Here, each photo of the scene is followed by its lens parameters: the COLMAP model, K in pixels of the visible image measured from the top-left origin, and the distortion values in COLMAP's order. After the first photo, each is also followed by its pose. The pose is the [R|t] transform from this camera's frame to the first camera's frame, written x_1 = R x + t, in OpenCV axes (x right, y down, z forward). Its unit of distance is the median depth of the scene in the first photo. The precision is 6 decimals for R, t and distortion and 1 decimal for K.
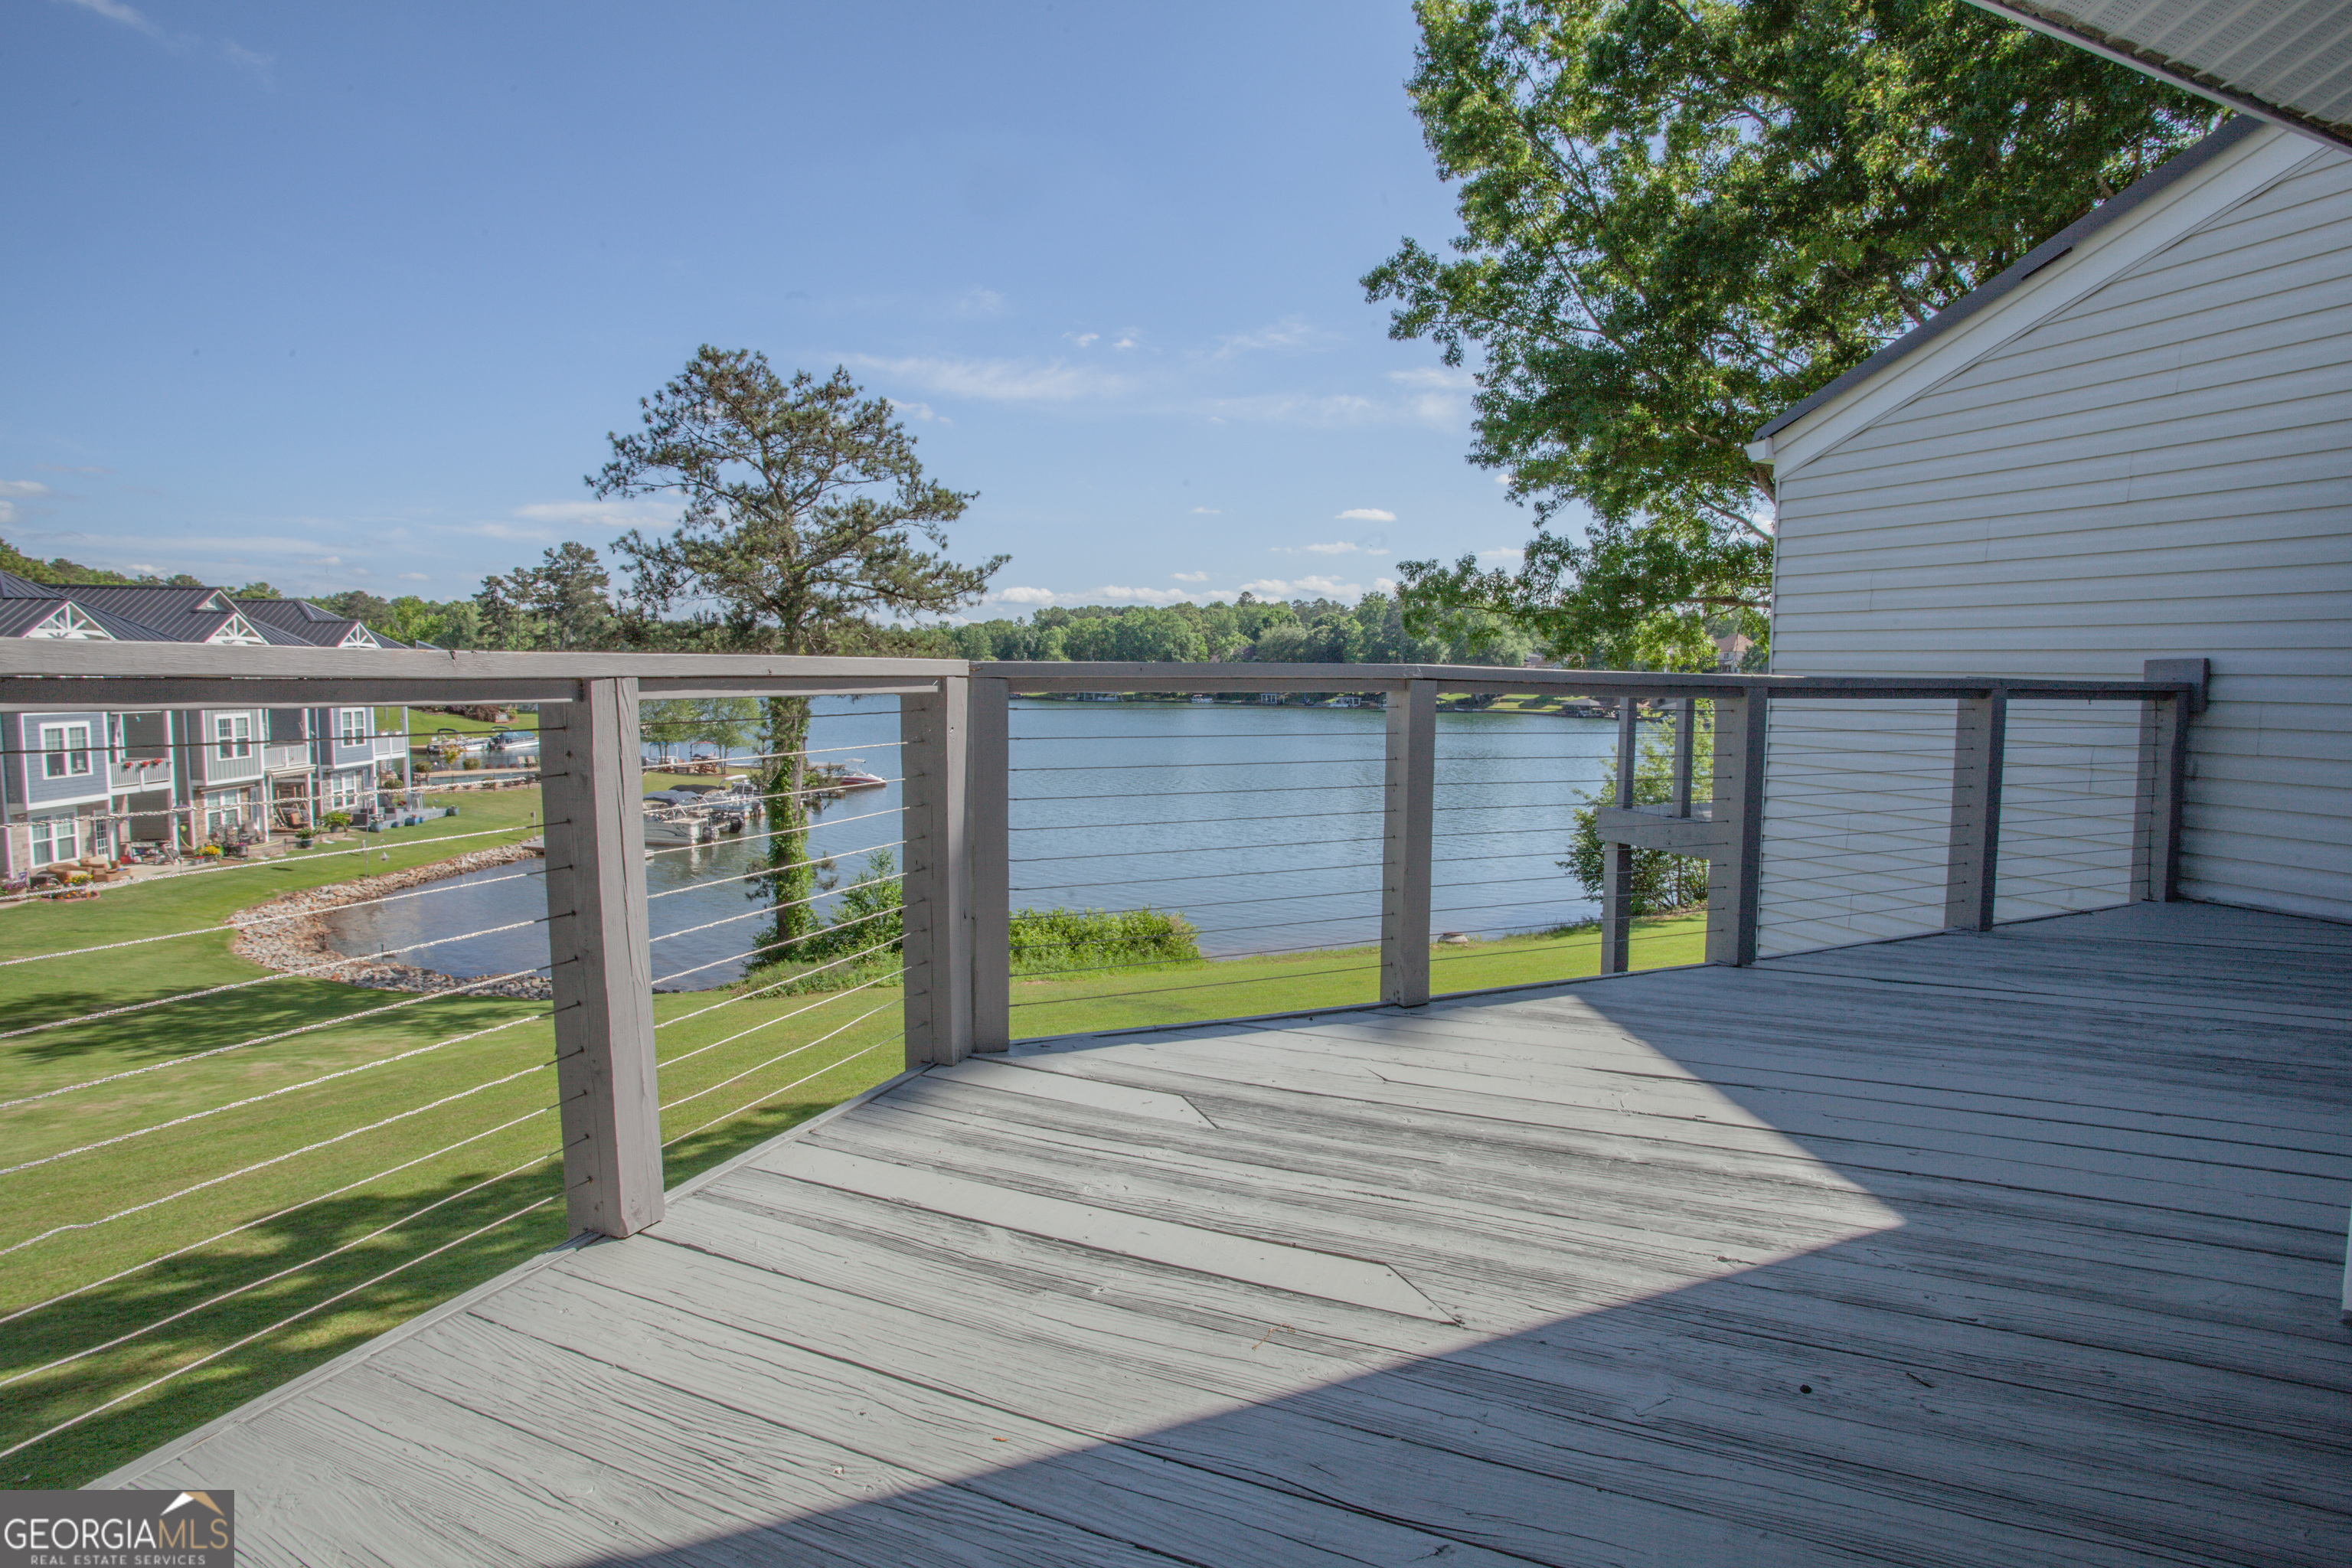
lens RADIAL K [[1146.5, 0, 1174.7], [0, 1146.5, 767.0], [0, 0, 1]] dist [-0.068149, 0.027320]
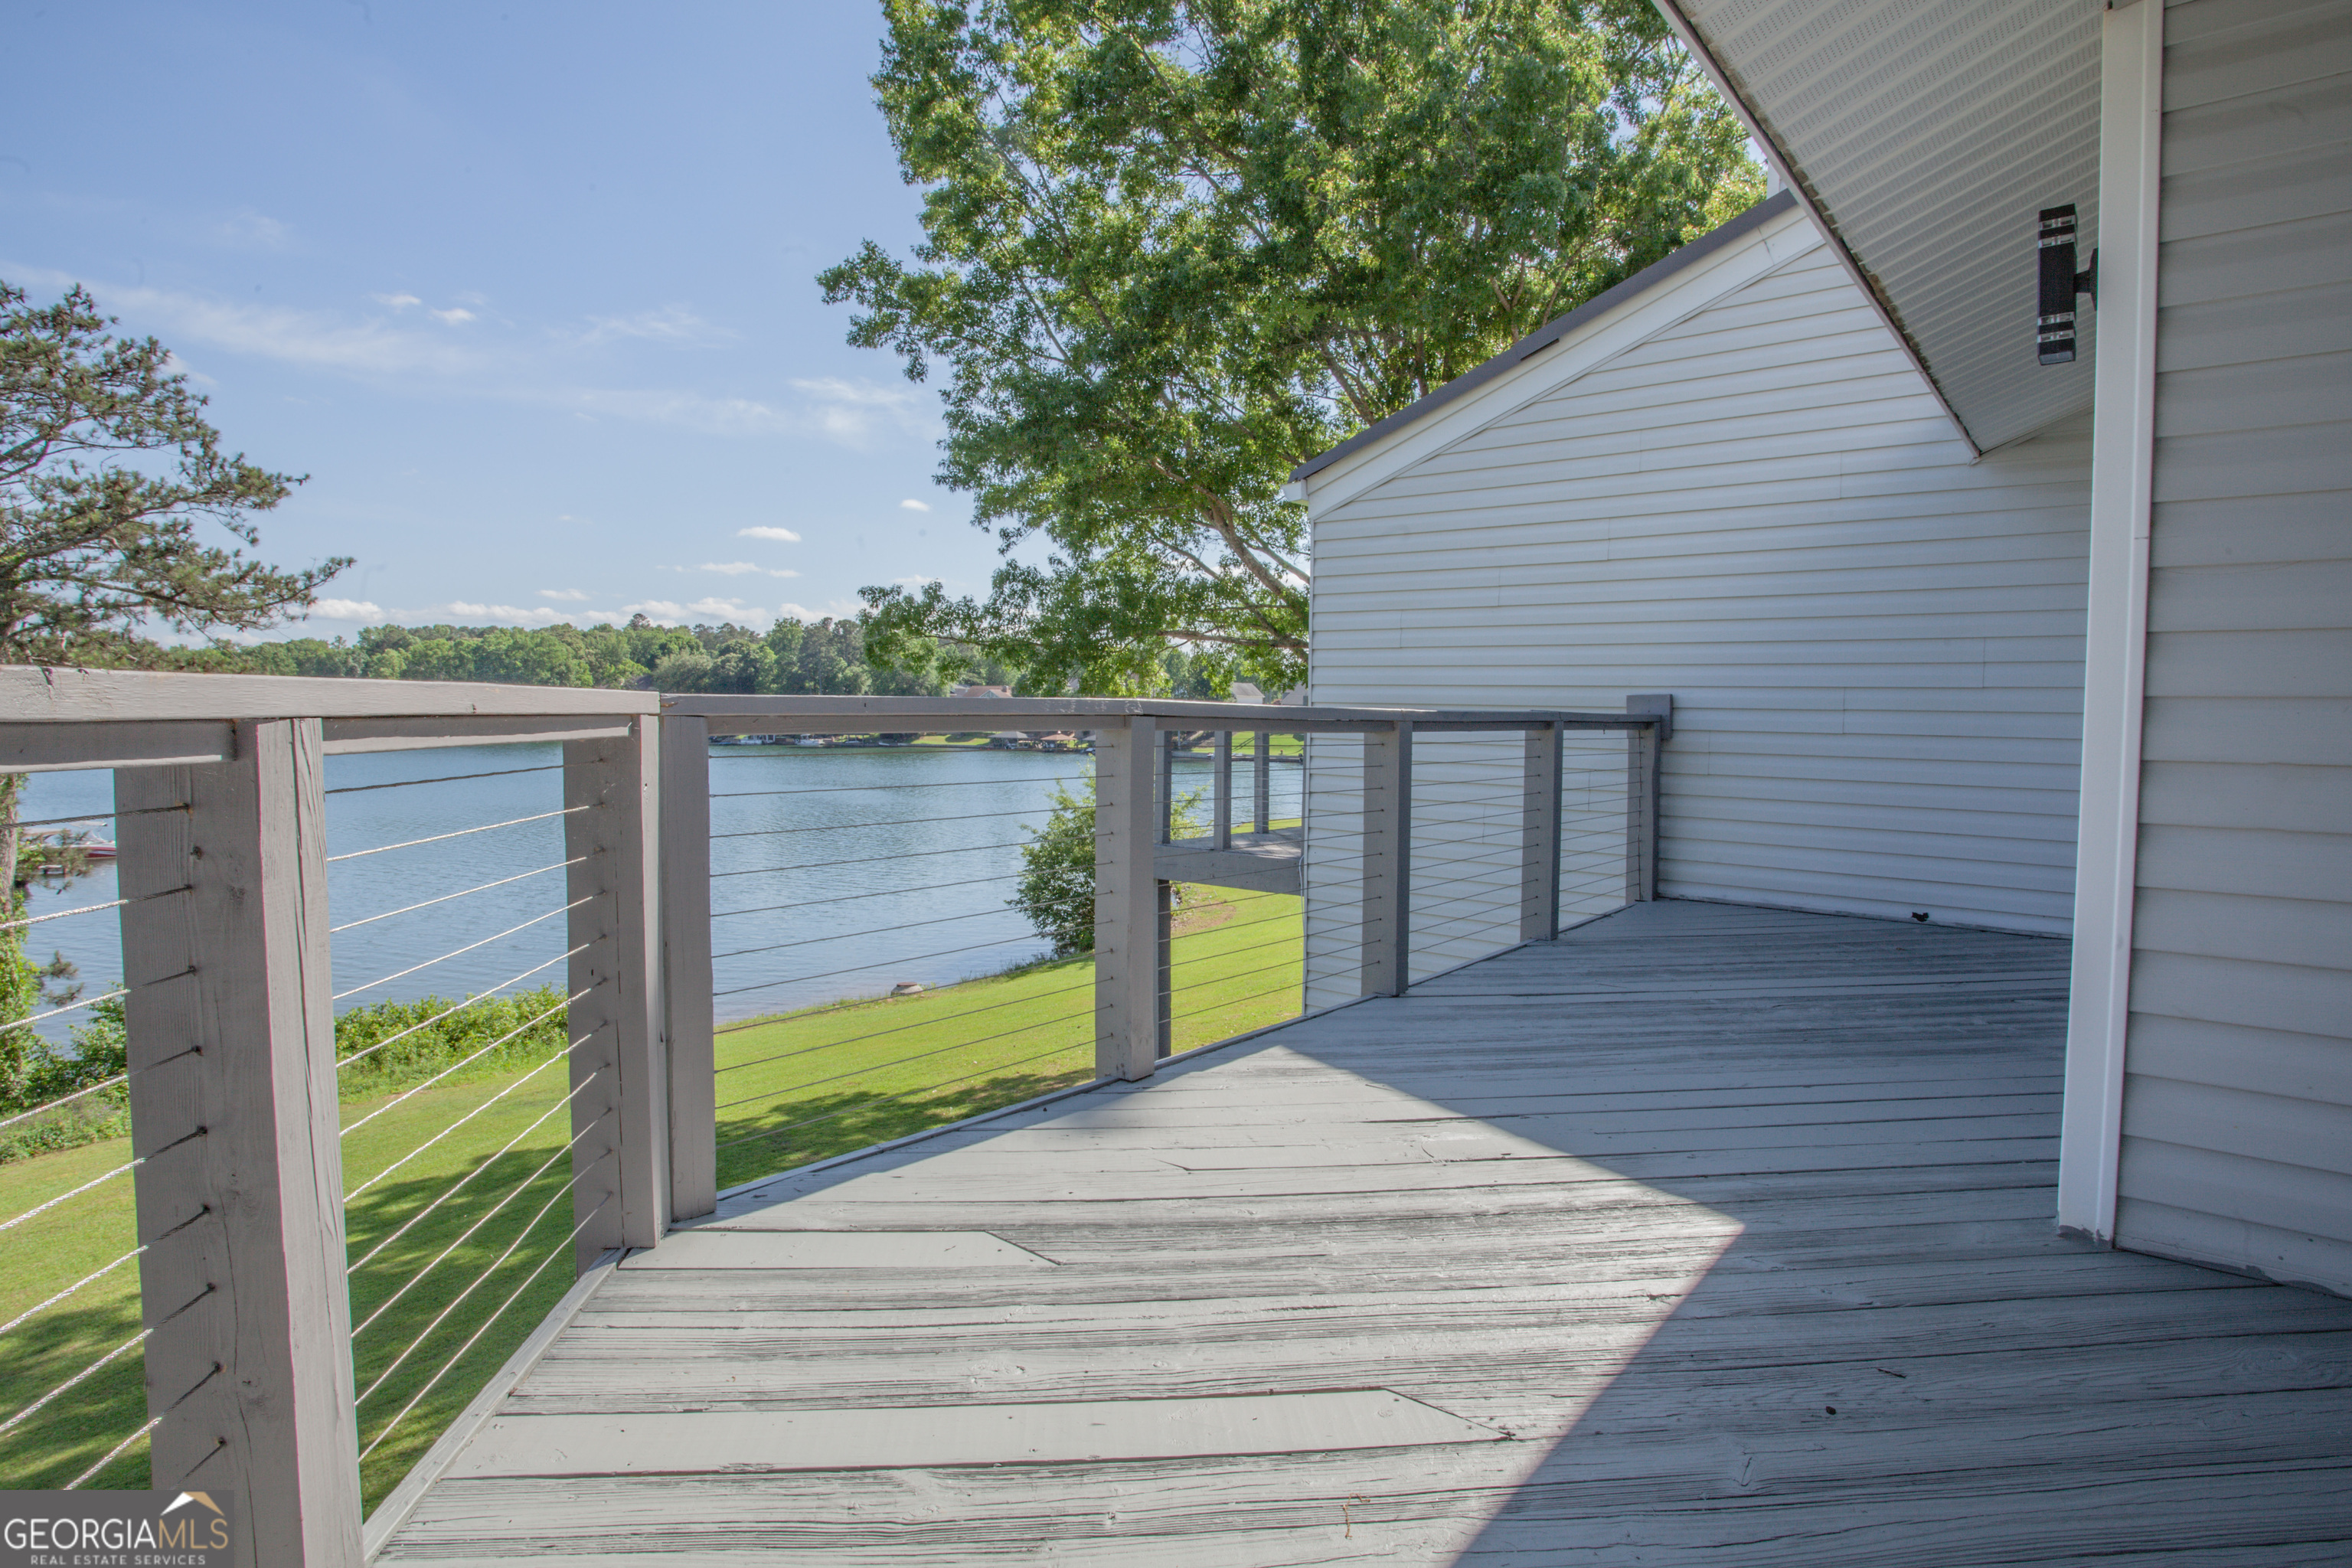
lens RADIAL K [[1221.9, 0, 1176.8], [0, 1221.9, 773.4], [0, 0, 1]] dist [-0.087645, 0.042373]
pose [[0.885237, -0.022837, 0.464578, -0.035631], [0.035145, 0.999223, -0.017848, -0.002135], [-0.463810, 0.032127, 0.885352, 0.023476]]
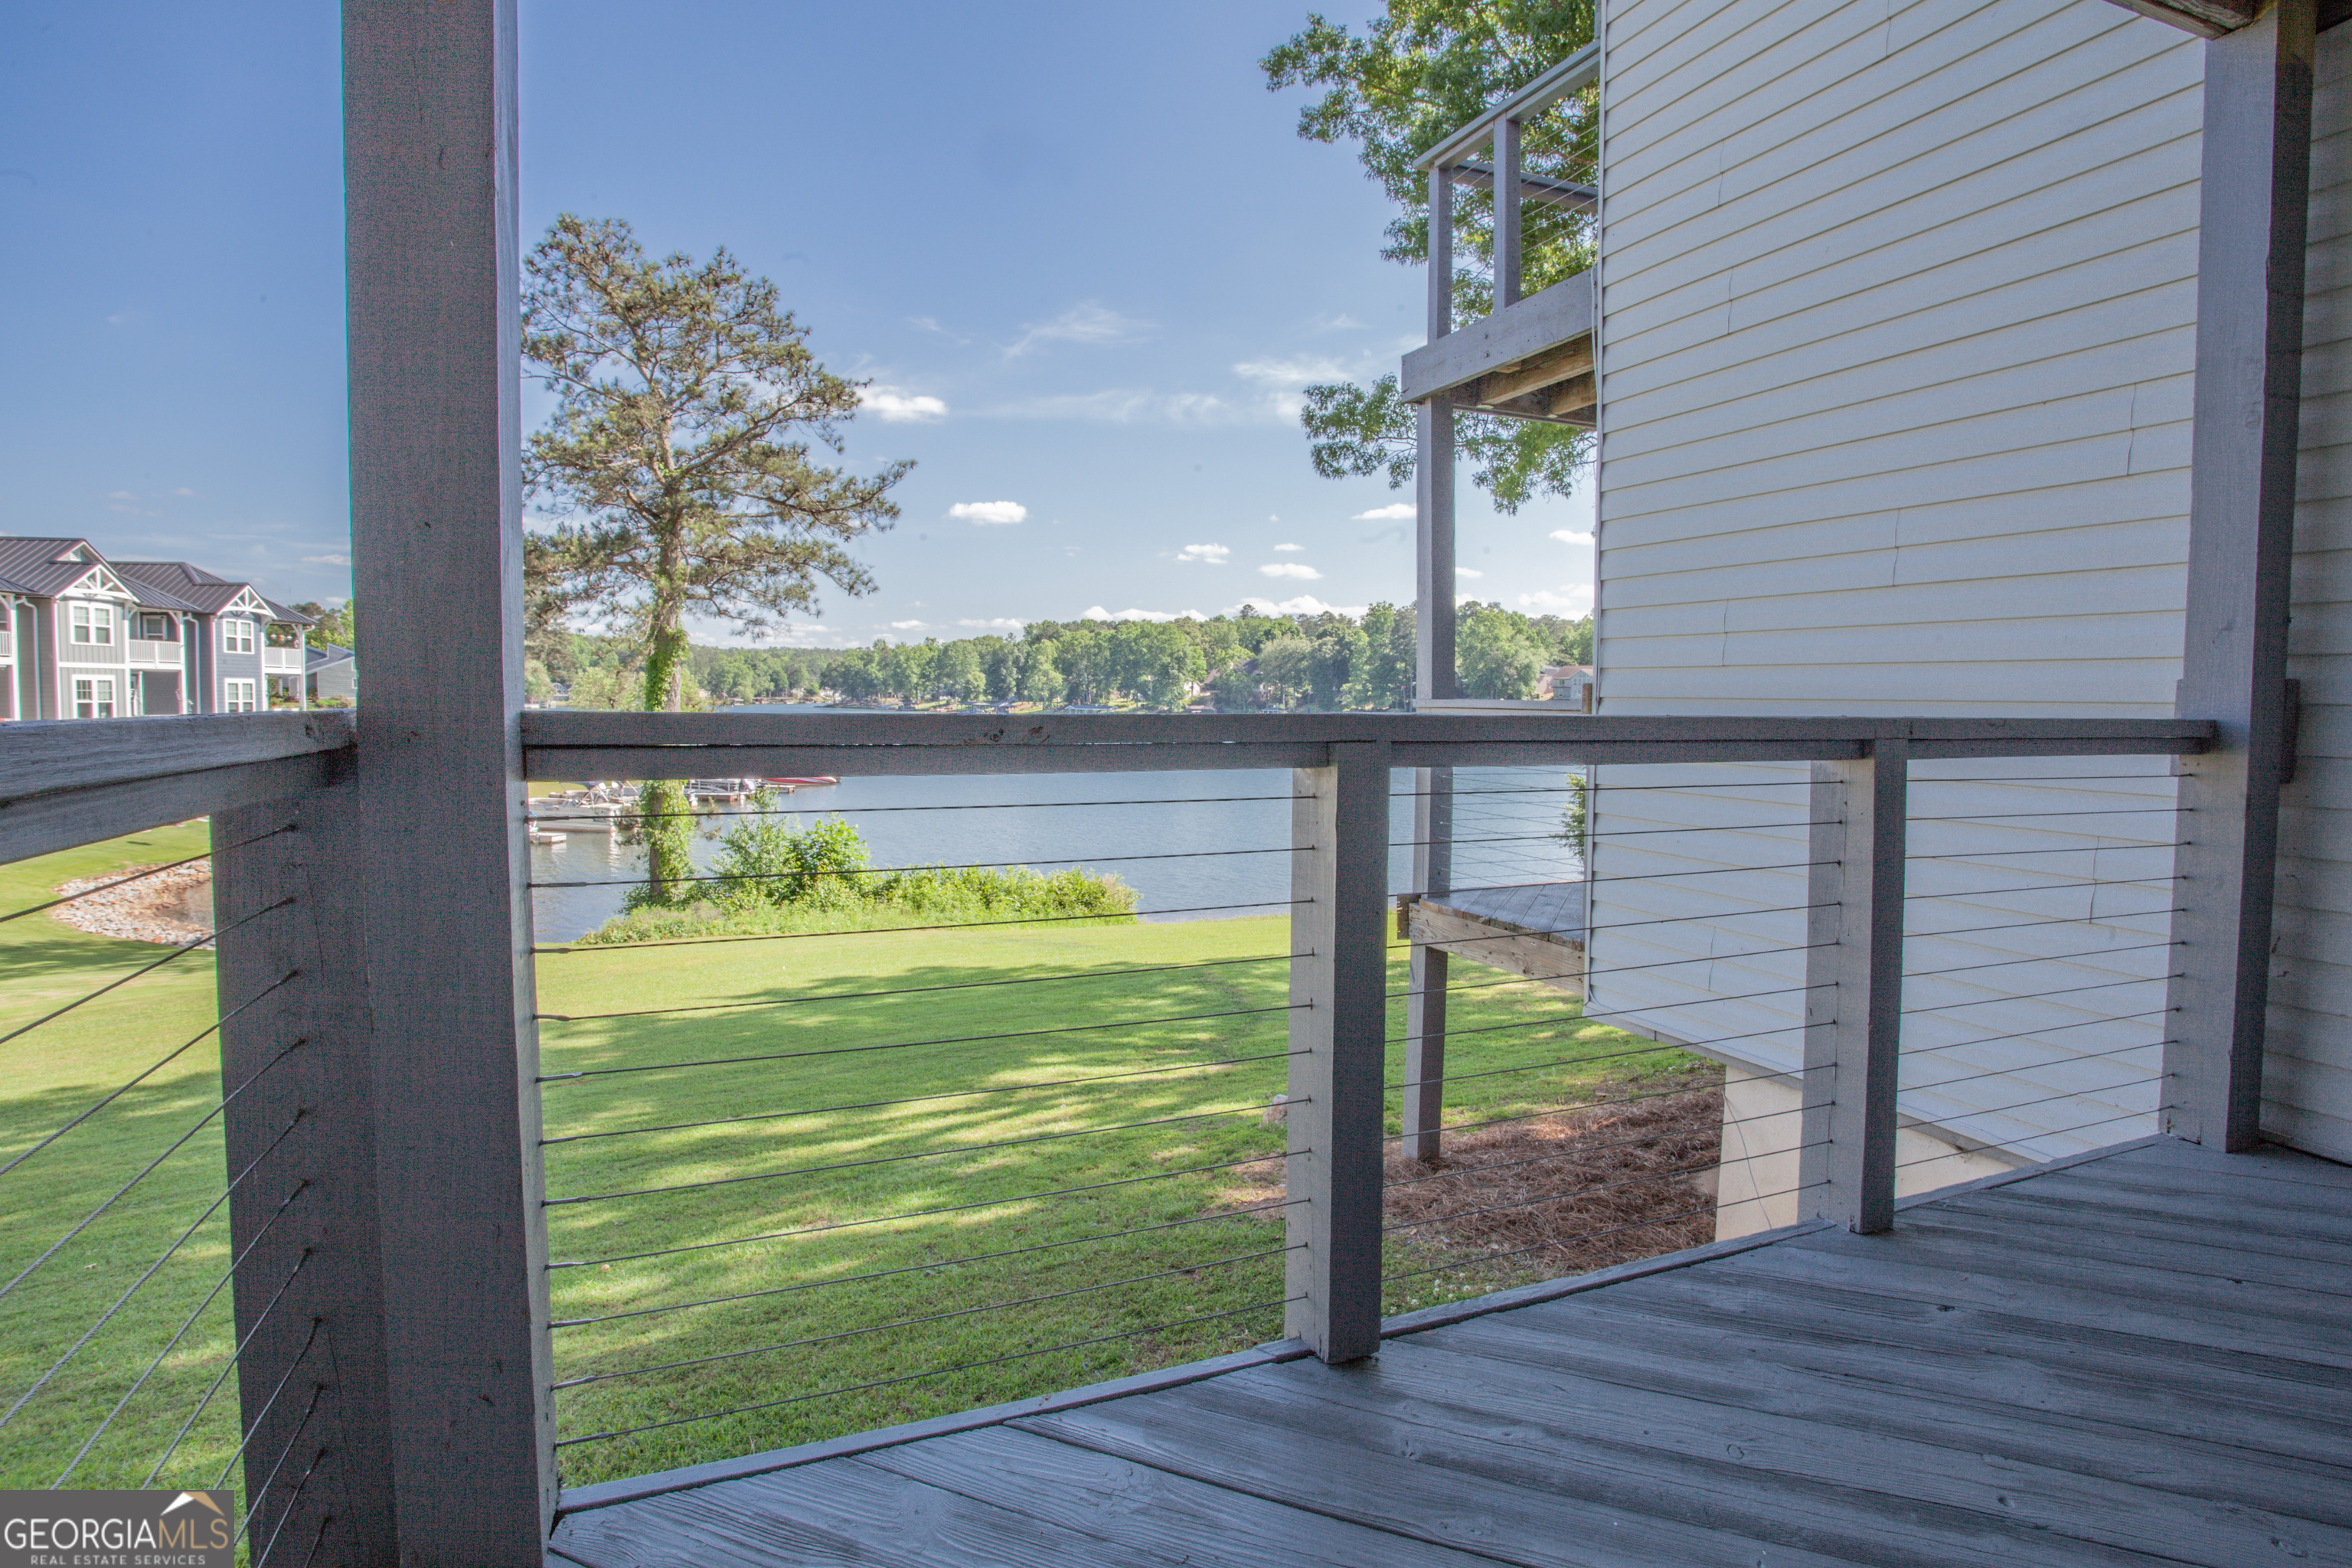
lens RADIAL K [[1203.4, 0, 1184.2], [0, 1203.4, 761.7], [0, 0, 1]] dist [-0.077400, 0.031705]
pose [[0.999994, -0.002640, 0.002245, 0.102998], [0.002710, 0.999489, -0.031850, 0.129499], [-0.002160, 0.031855, 0.999490, 0.123488]]
